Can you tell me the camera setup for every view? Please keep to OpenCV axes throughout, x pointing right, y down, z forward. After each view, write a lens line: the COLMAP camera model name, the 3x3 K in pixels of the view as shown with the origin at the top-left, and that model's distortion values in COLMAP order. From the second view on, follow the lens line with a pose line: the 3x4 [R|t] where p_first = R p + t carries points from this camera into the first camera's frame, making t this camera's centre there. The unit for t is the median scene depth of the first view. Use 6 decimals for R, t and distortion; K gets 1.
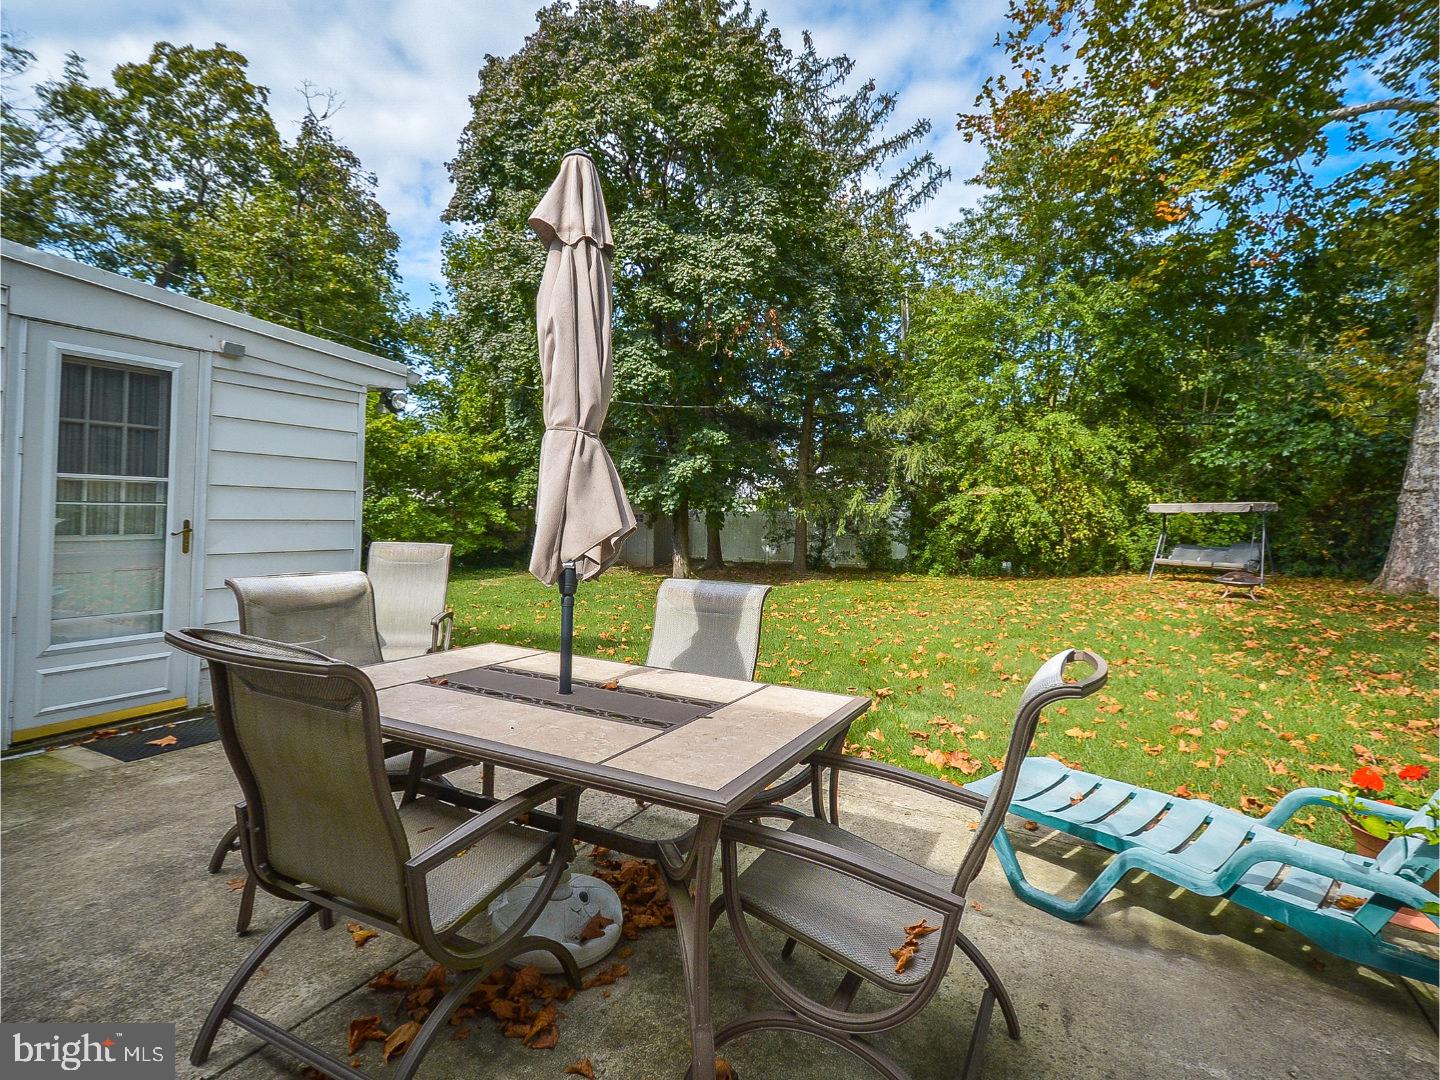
lens RADIAL K [[754.2, 0, 707.6], [0, 754.2, 467.2], [0, 0, 1]] dist [0.024904, -0.013269]
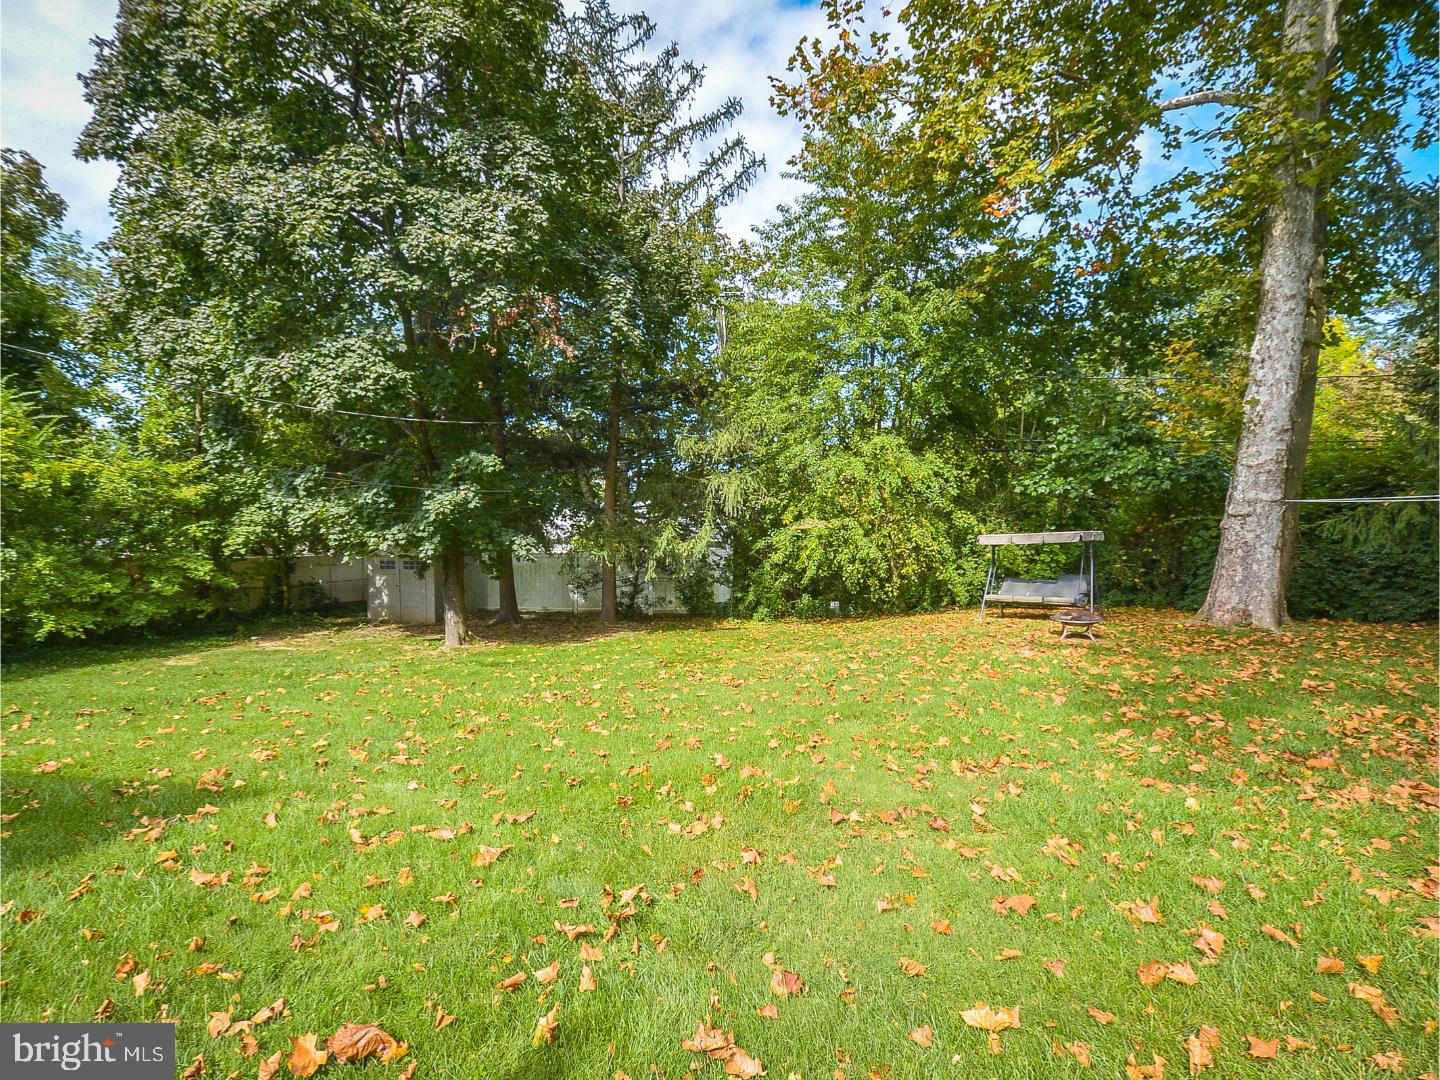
lens RADIAL K [[754.2, 0, 707.6], [0, 754.2, 467.2], [0, 0, 1]] dist [0.024904, -0.013269]
pose [[0.977244, -0.001977, 0.212107, 0.066794], [0.012811, 0.998681, -0.049717, 0.007573], [-0.211729, 0.051303, 0.975981, 0.171852]]
